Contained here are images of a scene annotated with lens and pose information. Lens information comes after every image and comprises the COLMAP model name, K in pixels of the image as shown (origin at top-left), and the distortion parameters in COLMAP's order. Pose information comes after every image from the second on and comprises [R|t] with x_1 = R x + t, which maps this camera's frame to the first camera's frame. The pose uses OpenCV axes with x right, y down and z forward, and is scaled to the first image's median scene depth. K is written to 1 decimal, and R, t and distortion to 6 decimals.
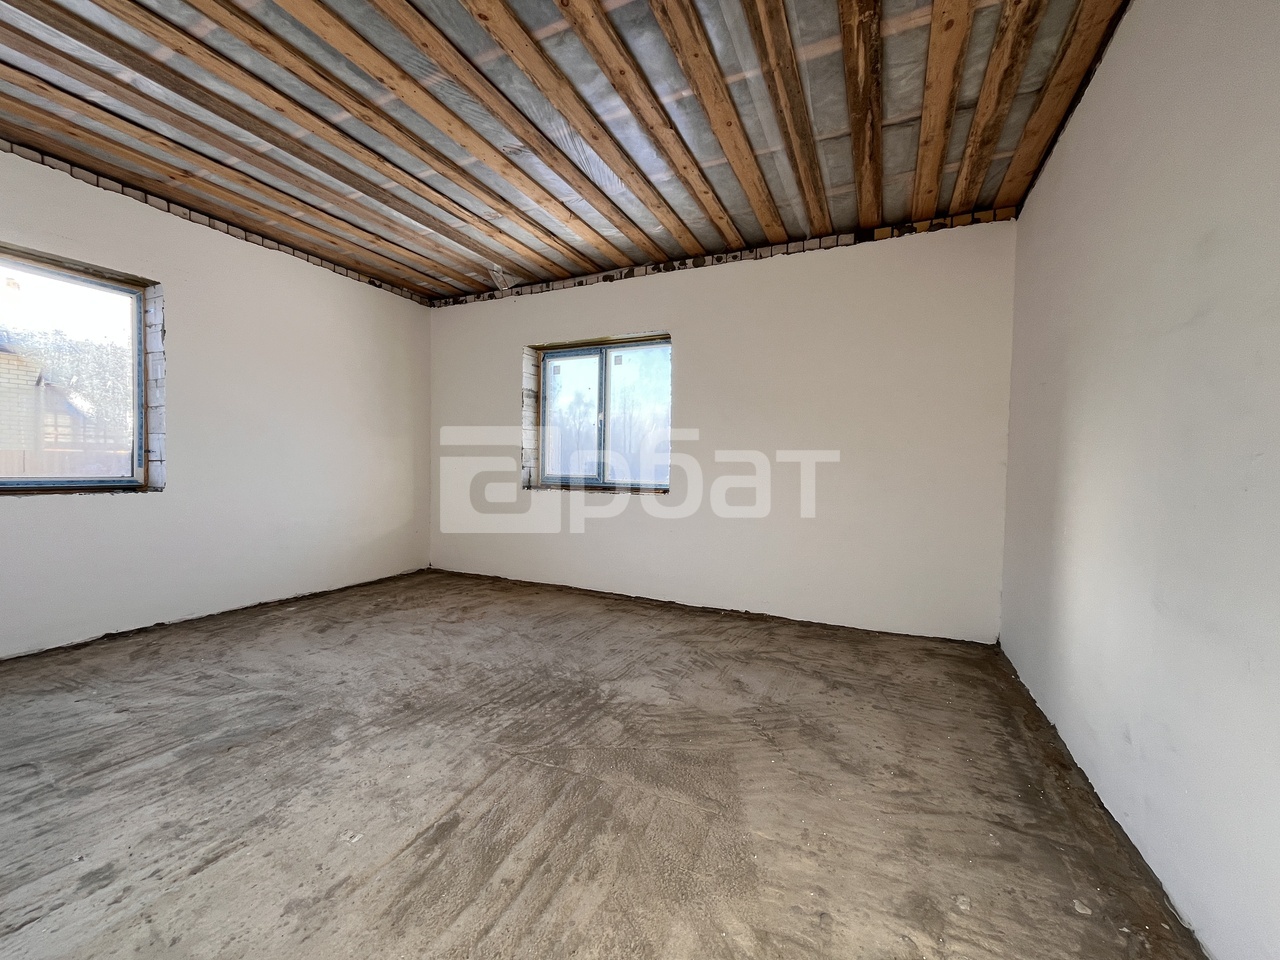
lens RADIAL K [[518.2, 0, 637.3], [0, 518.2, 481.3], [0, 0, 1]] dist [0.000022, -0.001119]
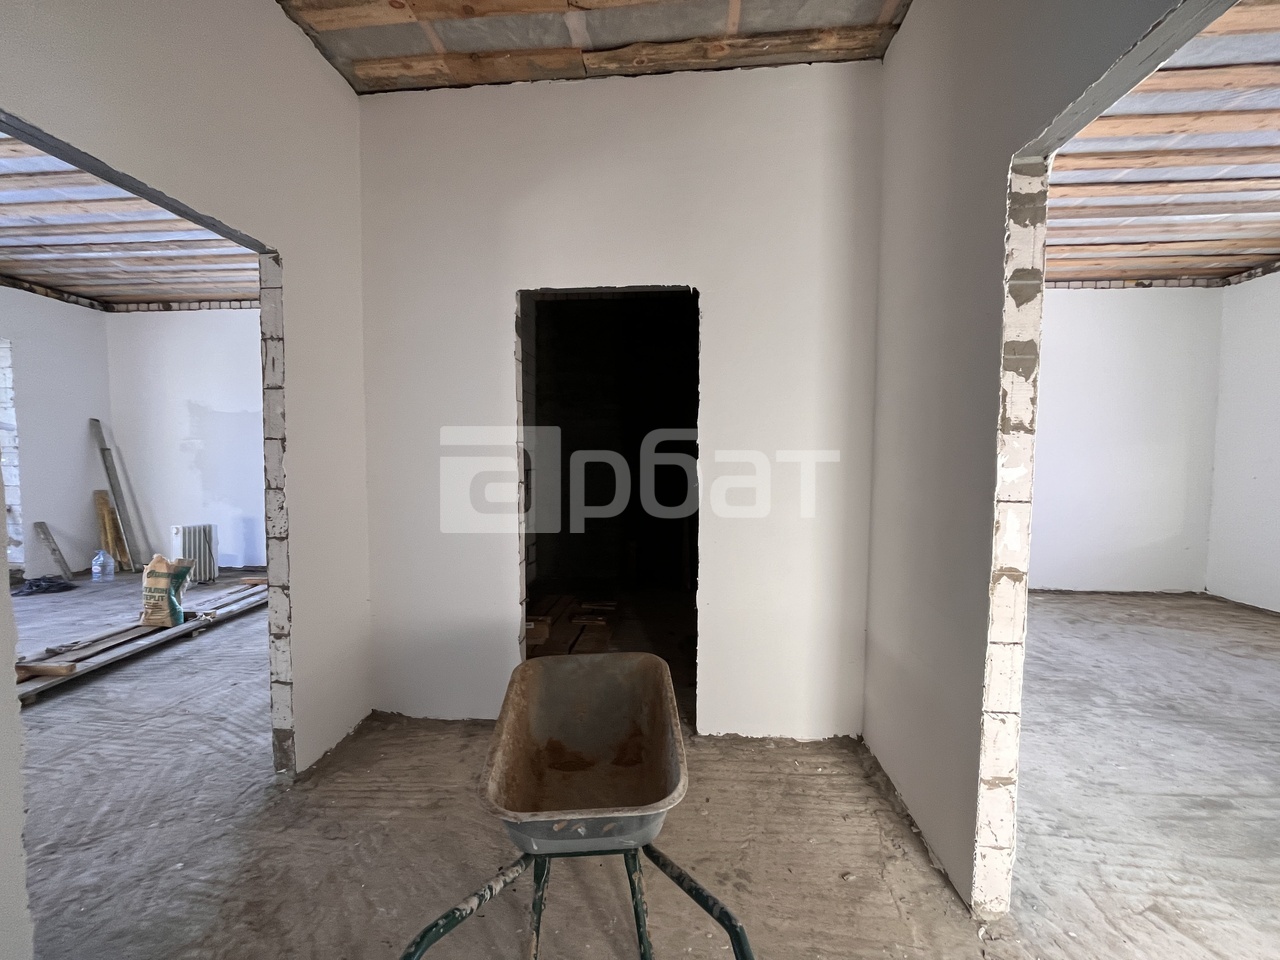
lens RADIAL K [[518.2, 0, 633.7], [0, 518.2, 484.6], [0, 0, 1]] dist [0.000022, -0.001119]
pose [[0.344222, 0.035345, -0.938223, 0.142040], [-0.025009, 0.999282, 0.028470, -0.025368], [0.938555, 0.013664, 0.344859, -0.370337]]
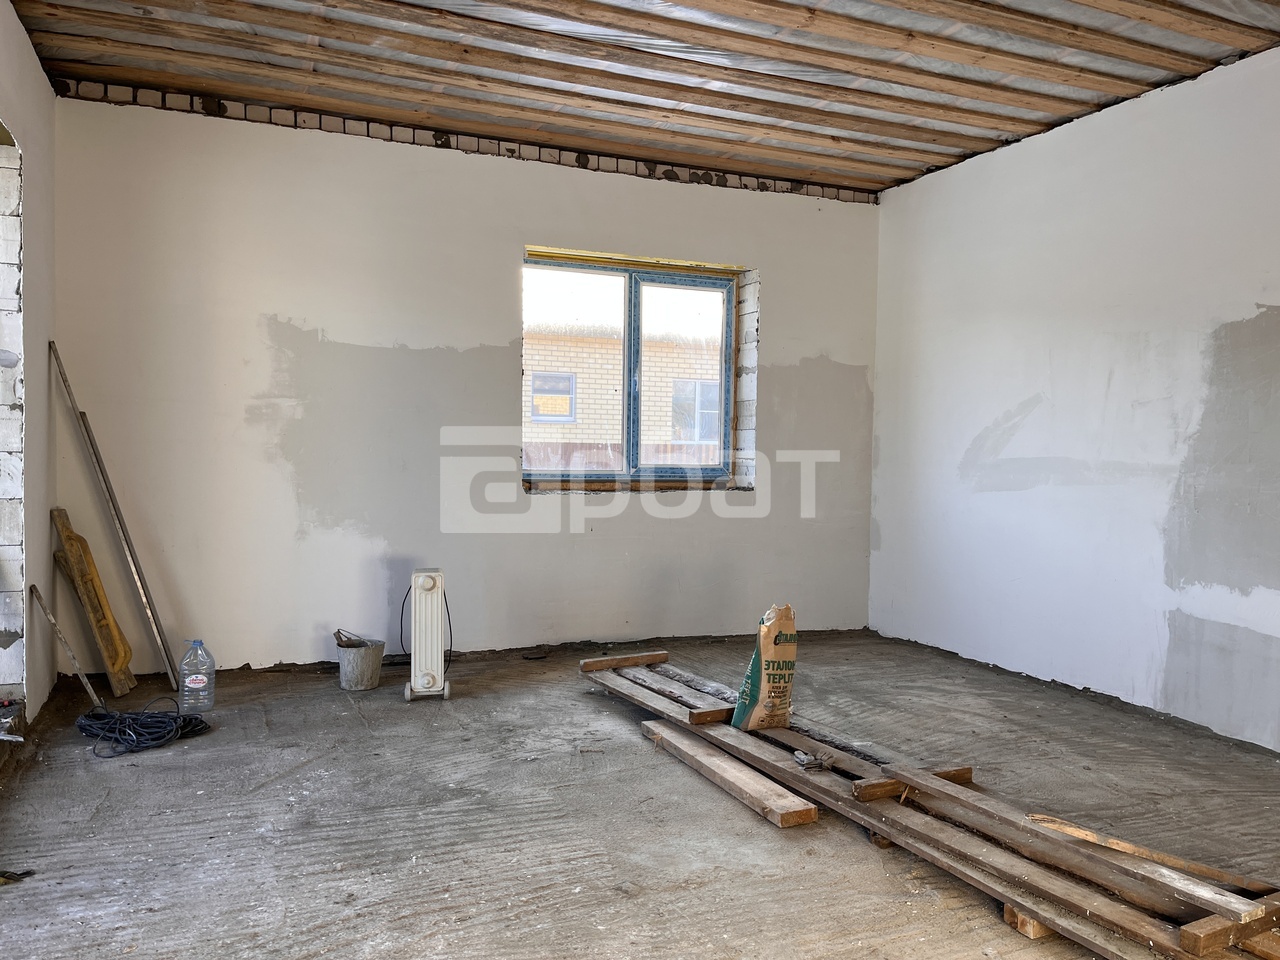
lens RADIAL K [[969.9, 0, 638.9], [0, 969.9, 480.8], [0, 0, 1]] dist [0.068255, -0.092602]
pose [[0.748988, 0.021350, -0.662240, -0.596205], [-0.024329, 0.999693, 0.004712, 0.024065], [0.662137, 0.012582, 0.749277, -2.070794]]
